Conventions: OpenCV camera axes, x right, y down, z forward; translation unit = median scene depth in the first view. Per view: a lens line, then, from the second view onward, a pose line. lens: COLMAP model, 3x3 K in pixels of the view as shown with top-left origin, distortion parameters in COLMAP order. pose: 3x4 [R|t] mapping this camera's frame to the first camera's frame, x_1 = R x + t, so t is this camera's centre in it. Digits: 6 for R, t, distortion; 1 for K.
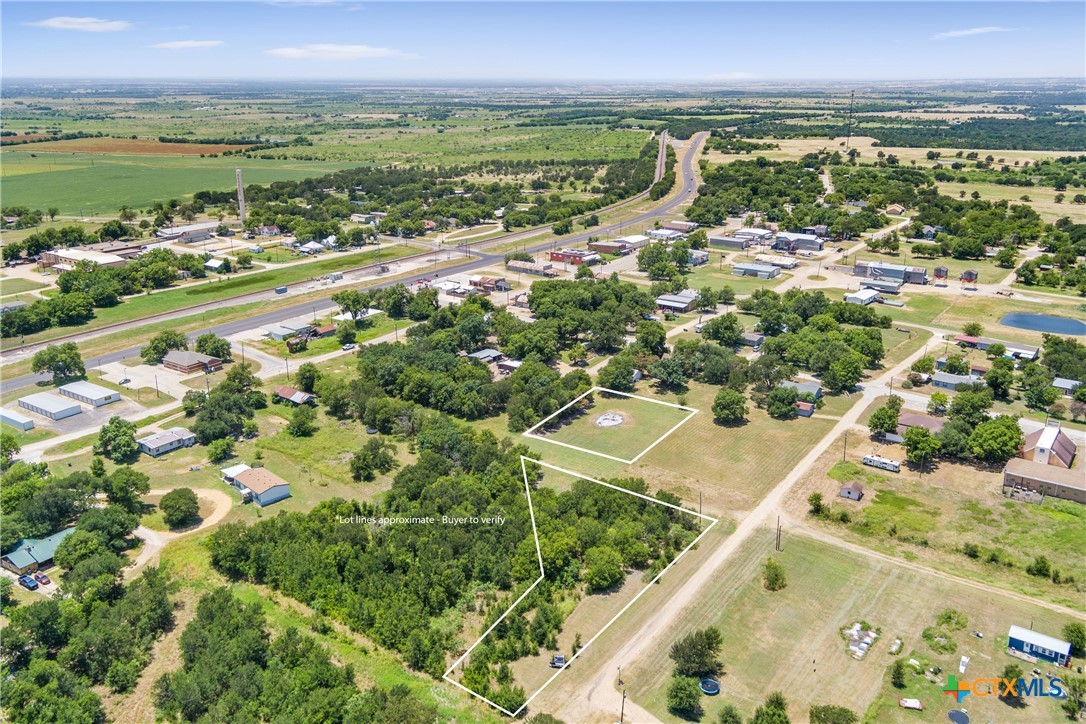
lens RADIAL K [[878.2, 0, 543.0], [0, 878.2, 362.0], [0, 0, 1]] dist [0.028644, 0.003277]
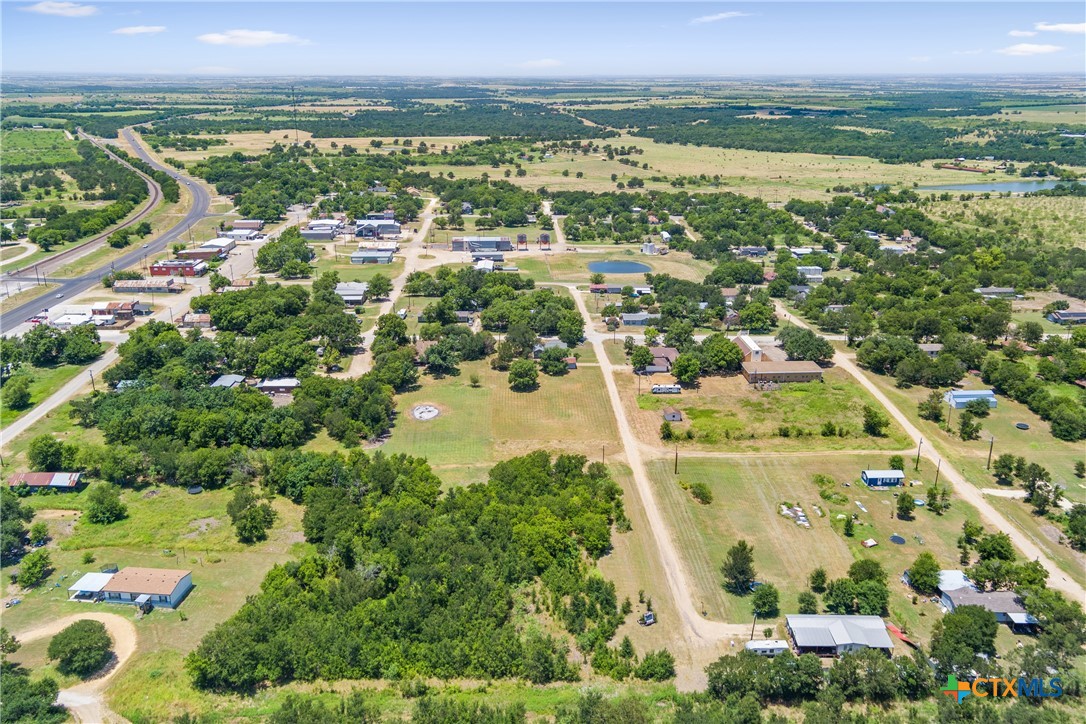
lens RADIAL K [[844.5, 0, 541.8], [0, 844.5, 343.3], [0, 0, 1]] dist [0.029015, 0.005370]
pose [[0.786954, -0.188281, 0.587583, -0.223360], [0.190632, 0.979906, 0.058679, -0.025713], [-0.586824, 0.065834, 0.807034, 0.080238]]
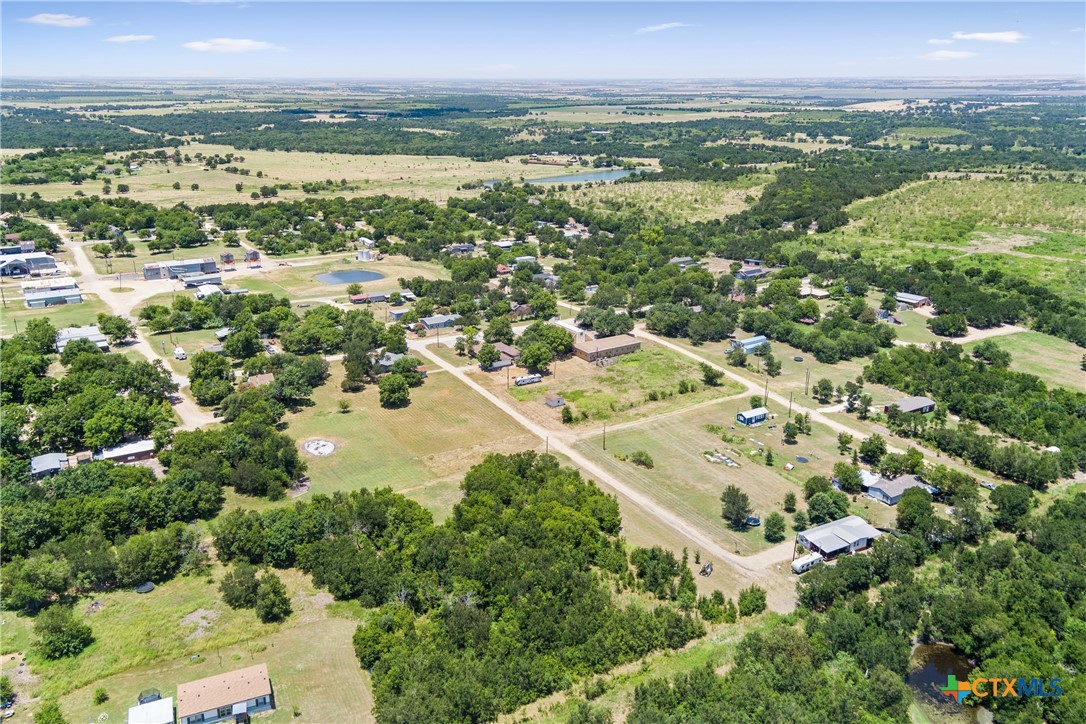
lens RADIAL K [[844.5, 0, 541.8], [0, 844.5, 343.3], [0, 0, 1]] dist [0.029015, 0.005370]
pose [[0.378464, -0.278621, 0.882686, -0.356069], [0.285114, 0.942344, 0.175206, -0.076305], [-0.880611, 0.185357, 0.436082, 0.227709]]
